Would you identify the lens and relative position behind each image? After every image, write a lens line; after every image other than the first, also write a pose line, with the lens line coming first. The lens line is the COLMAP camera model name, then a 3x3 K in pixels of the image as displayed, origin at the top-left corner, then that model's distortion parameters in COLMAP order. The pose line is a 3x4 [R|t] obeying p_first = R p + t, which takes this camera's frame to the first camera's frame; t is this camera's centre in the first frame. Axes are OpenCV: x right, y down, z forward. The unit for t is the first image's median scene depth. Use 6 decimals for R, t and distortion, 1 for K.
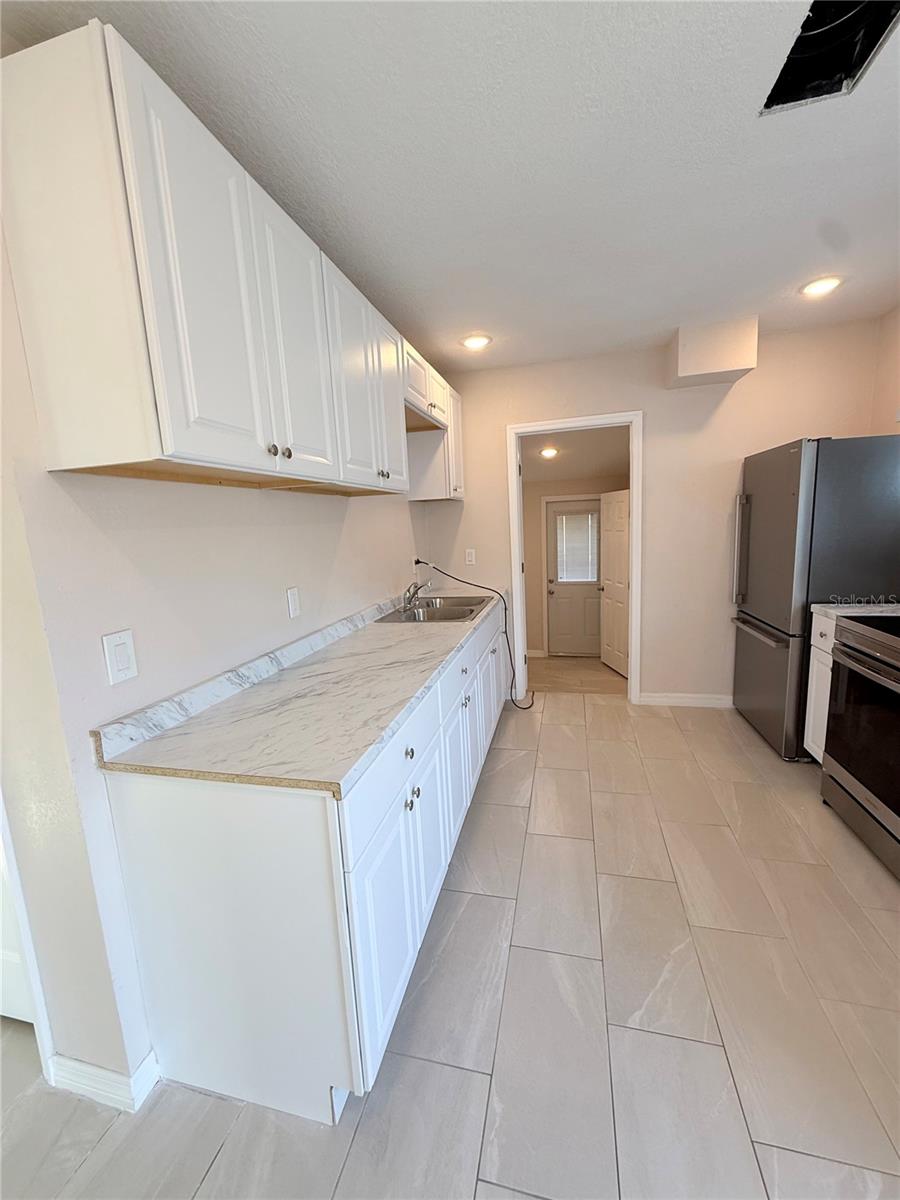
lens RADIAL K [[478.3, 0, 449.6], [0, 478.3, 596.8], [0, 0, 1]] dist [0.001319, 0.000273]
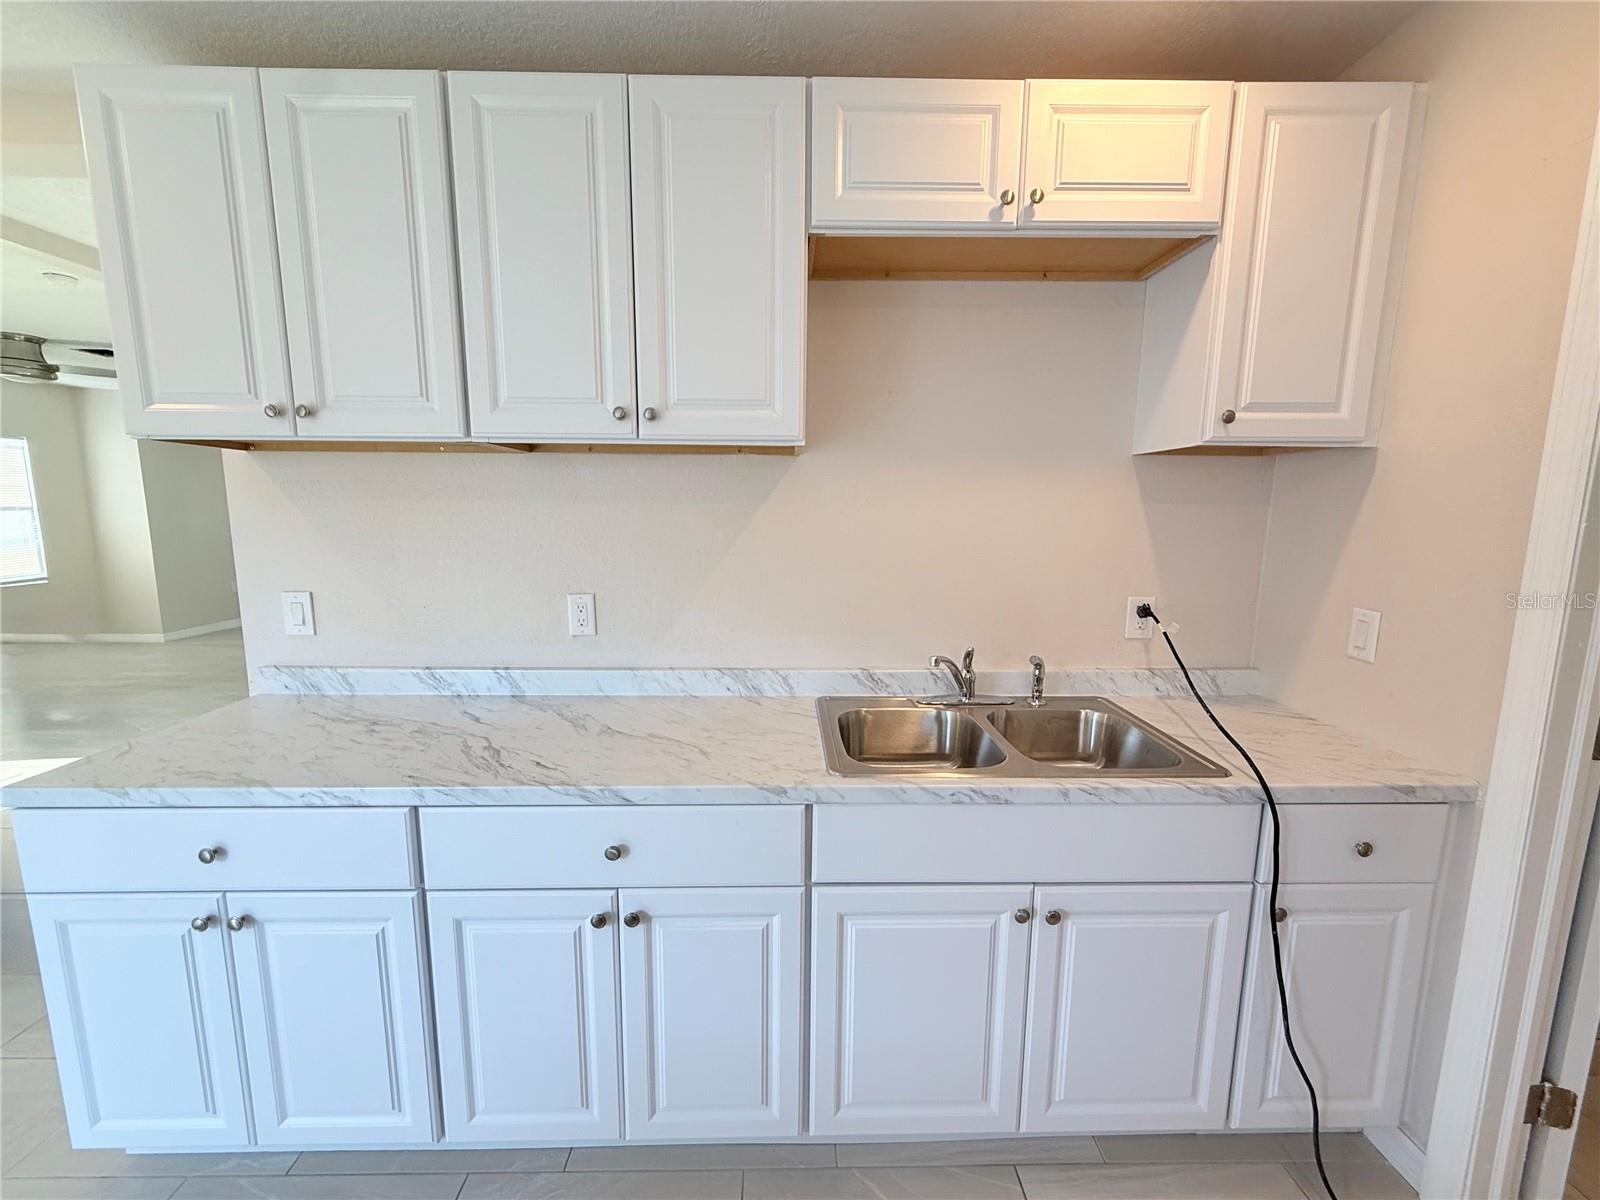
lens RADIAL K [[637.7, 0, 798.0], [0, 637.7, 599.3], [0, 0, 1]] dist [0.001319, 0.000273]
pose [[0.256150, 0.189907, -0.947799, 0.721346], [-0.167163, 0.974441, 0.150068, -0.231136], [0.952073, 0.119997, 0.281349, 1.188613]]
